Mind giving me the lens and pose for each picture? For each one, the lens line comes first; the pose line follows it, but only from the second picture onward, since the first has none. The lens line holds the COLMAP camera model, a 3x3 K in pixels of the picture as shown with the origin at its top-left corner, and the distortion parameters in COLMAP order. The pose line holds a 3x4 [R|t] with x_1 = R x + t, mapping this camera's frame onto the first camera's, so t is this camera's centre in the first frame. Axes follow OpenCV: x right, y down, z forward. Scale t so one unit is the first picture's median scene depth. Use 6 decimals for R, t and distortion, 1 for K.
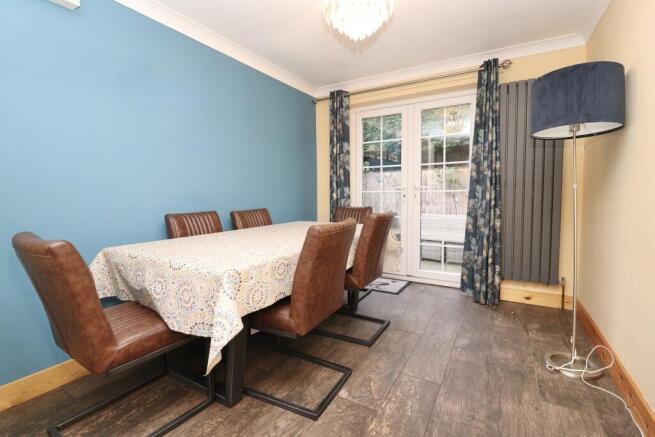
lens RADIAL K [[303.4, 0, 325.1], [0, 303.4, 215.1], [0, 0, 1]] dist [-0.002633, -0.005406]
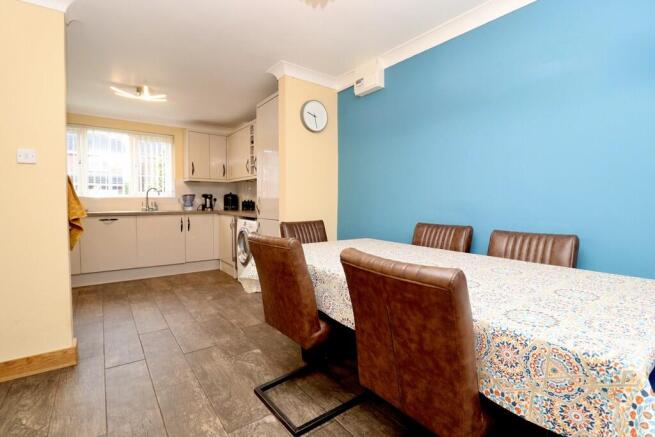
lens RADIAL K [[303.4, 0, 329.7], [0, 303.4, 215.1], [0, 0, 1]] dist [-0.002633, -0.005406]
pose [[-0.379308, 0.053178, -0.923741, 0.463089], [-0.067429, 0.994104, 0.084917, -0.076097], [0.922810, 0.094496, -0.373486, 0.817064]]
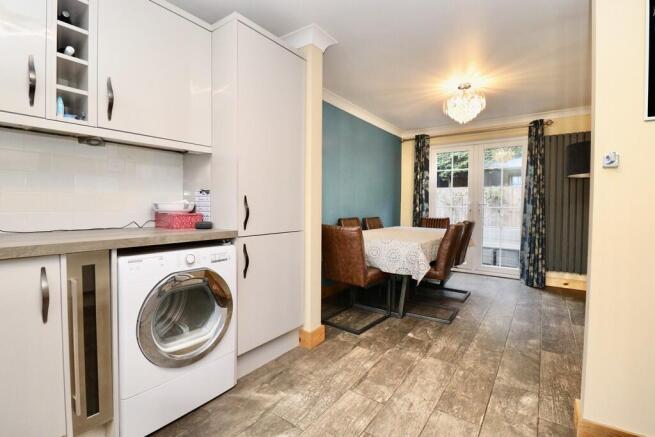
lens RADIAL K [[303.4, 0, 325.5], [0, 303.4, 213.2], [0, 0, 1]] dist [-0.002633, -0.005406]
pose [[0.995547, 0.023024, -0.091413, -0.330289], [-0.027180, 0.998641, -0.044478, 0.034355], [0.090265, 0.046765, 0.994819, -0.523983]]
